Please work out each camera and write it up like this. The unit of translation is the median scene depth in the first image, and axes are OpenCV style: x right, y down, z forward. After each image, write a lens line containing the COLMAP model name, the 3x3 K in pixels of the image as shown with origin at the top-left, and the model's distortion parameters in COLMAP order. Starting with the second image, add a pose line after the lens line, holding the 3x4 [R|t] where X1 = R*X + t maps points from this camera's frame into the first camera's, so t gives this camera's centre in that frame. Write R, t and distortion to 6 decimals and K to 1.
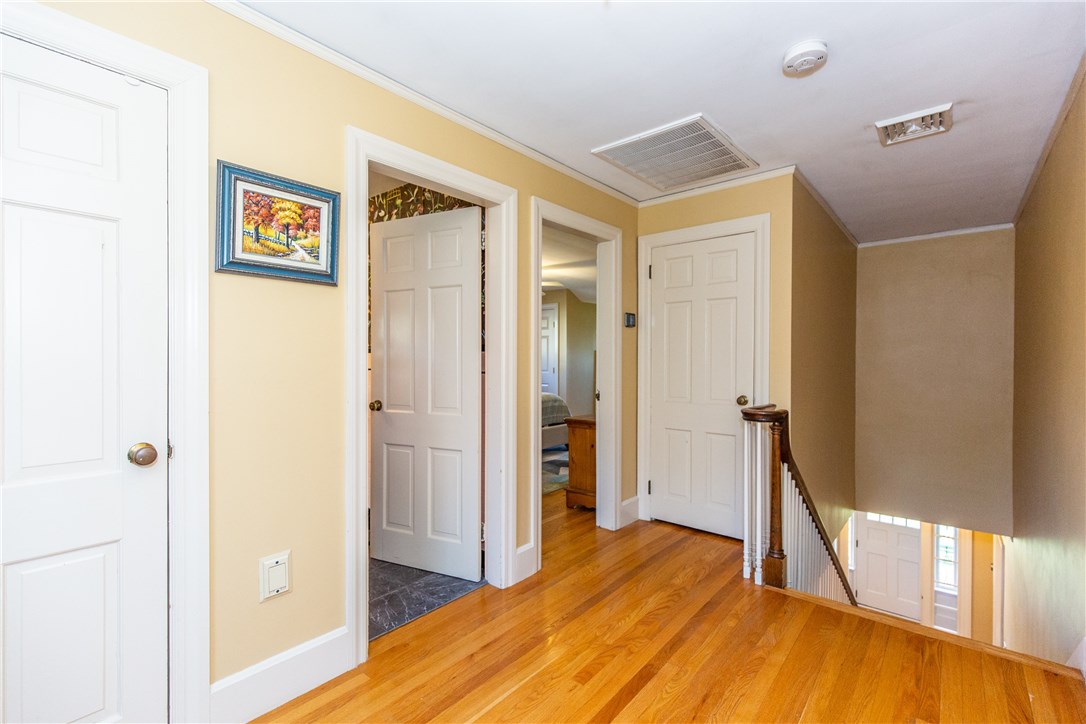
lens RADIAL K [[485.2, 0, 540.0], [0, 485.2, 364.4], [0, 0, 1]] dist [0.000395, -0.001682]
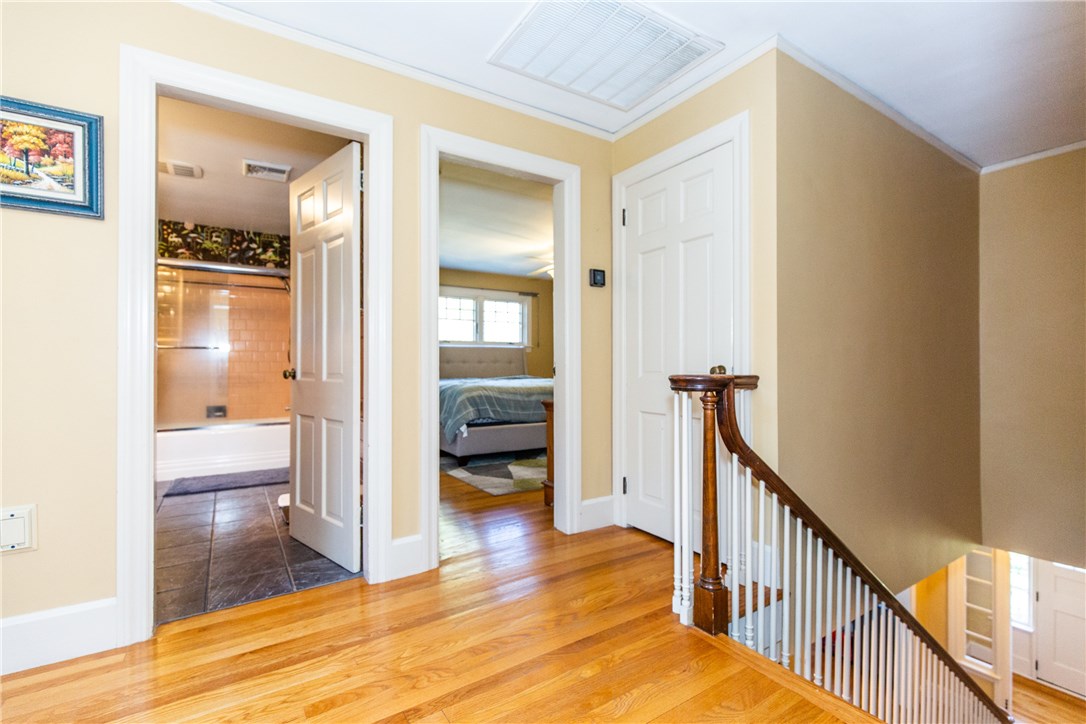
lens RADIAL K [[485.2, 0, 544.1], [0, 485.2, 363.1], [0, 0, 1]] dist [0.000395, -0.001682]
pose [[0.958340, -0.003810, -0.285603, 0.537811], [-0.000118, 0.999906, -0.013735, 0.102304], [0.285628, 0.013197, 0.958250, 0.314151]]
